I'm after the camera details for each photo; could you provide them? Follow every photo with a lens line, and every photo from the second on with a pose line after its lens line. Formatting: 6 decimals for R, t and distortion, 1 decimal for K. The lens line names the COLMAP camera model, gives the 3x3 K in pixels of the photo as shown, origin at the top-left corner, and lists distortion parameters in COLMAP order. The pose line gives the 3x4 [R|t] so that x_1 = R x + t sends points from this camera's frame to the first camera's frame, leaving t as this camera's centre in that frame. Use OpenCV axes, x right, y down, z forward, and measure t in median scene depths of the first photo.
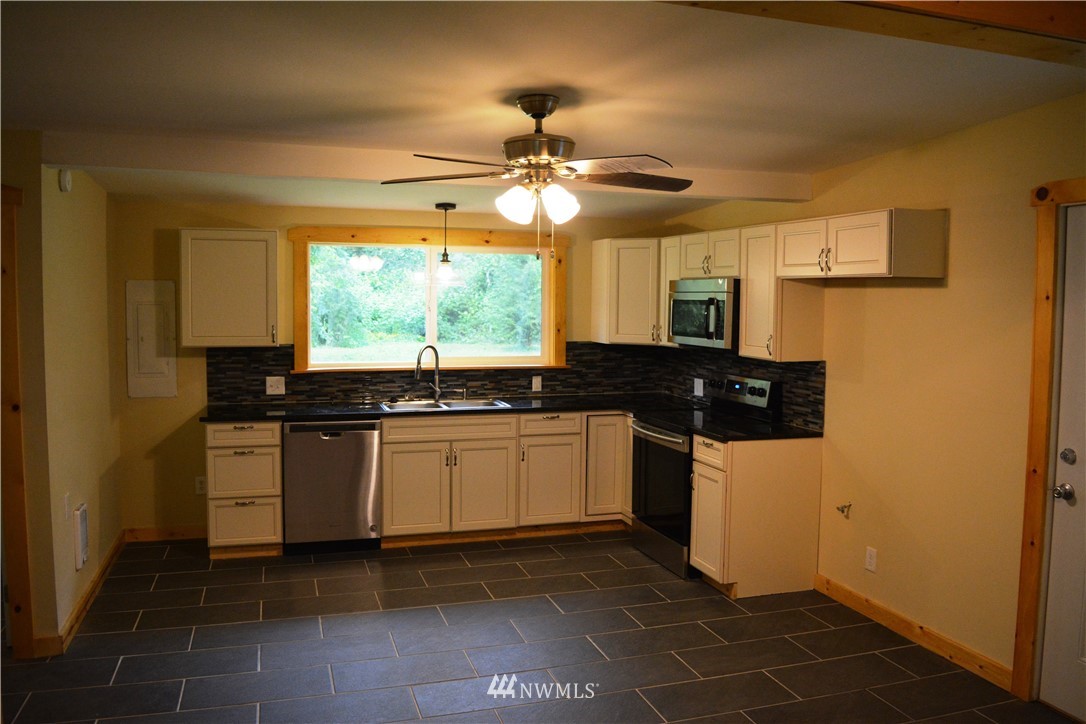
lens RADIAL K [[850.7, 0, 542.9], [0, 850.7, 360.1], [0, 0, 1]] dist [-0.096160, 0.022031]
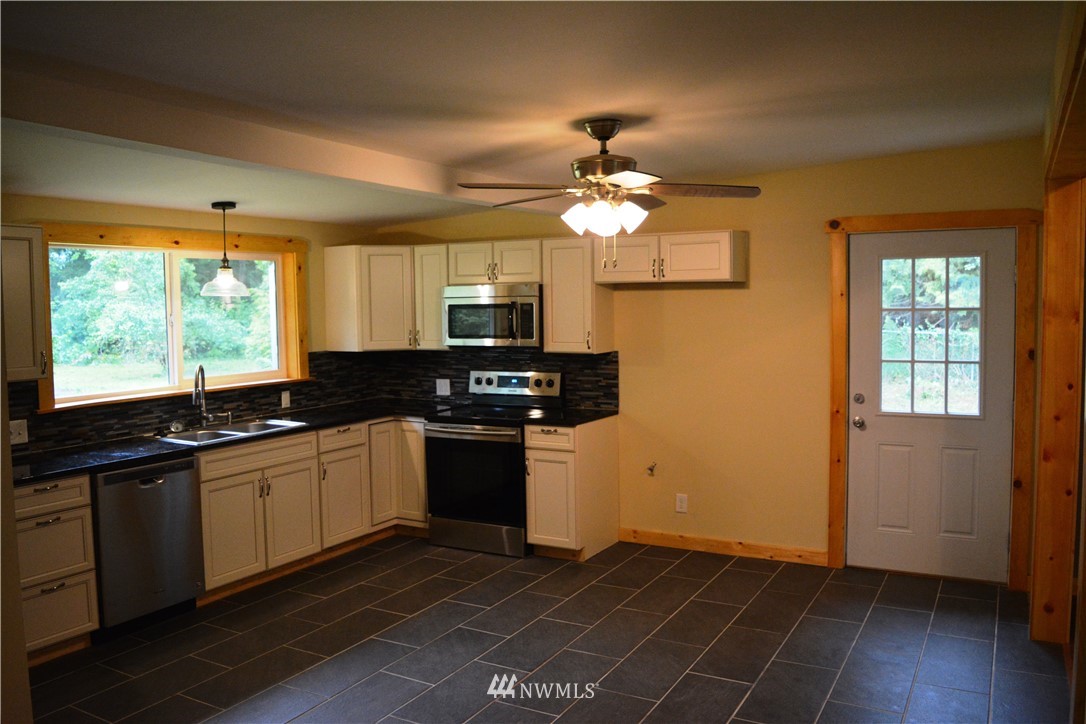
lens RADIAL K [[850.7, 0, 546.0], [0, 850.7, 357.8], [0, 0, 1]] dist [-0.096160, 0.022031]
pose [[0.731754, -0.065107, 0.678452, -0.474448], [0.071781, 0.997253, 0.018280, -0.015879], [-0.677778, 0.035324, 0.734417, 0.141569]]
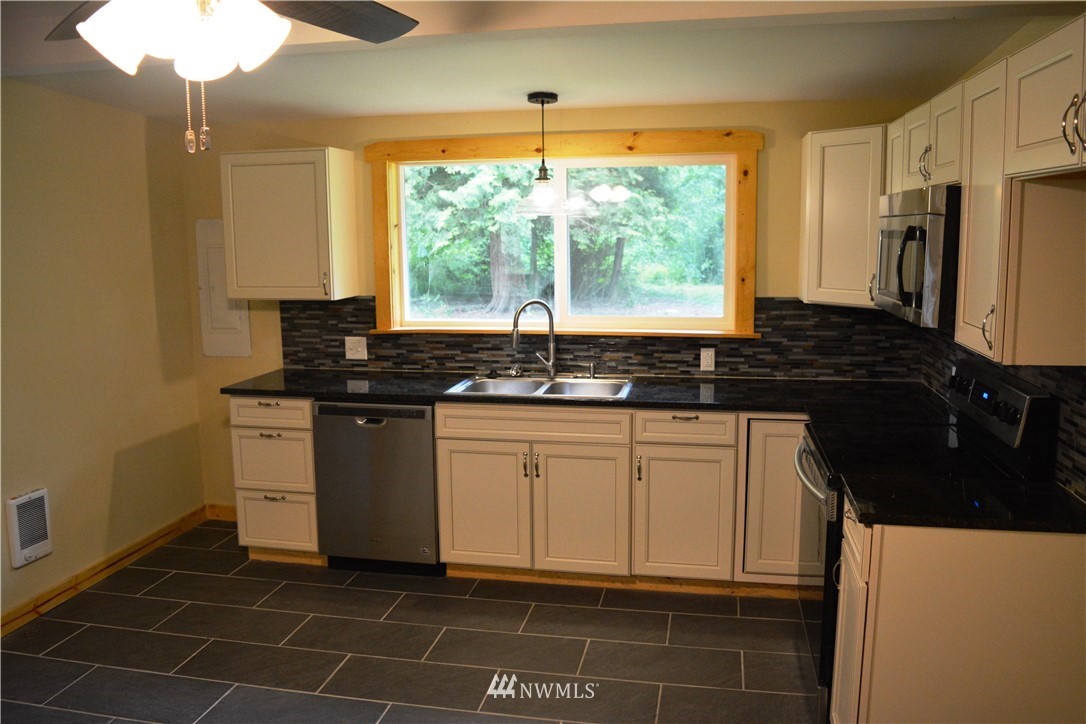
lens RADIAL K [[850.7, 0, 539.8], [0, 850.7, 356.4], [0, 0, 1]] dist [-0.096160, 0.022031]
pose [[0.874930, 0.051842, -0.481466, 0.222946], [-0.016709, 0.996893, 0.076978, -0.026772], [0.483961, -0.059306, 0.873078, 0.398057]]
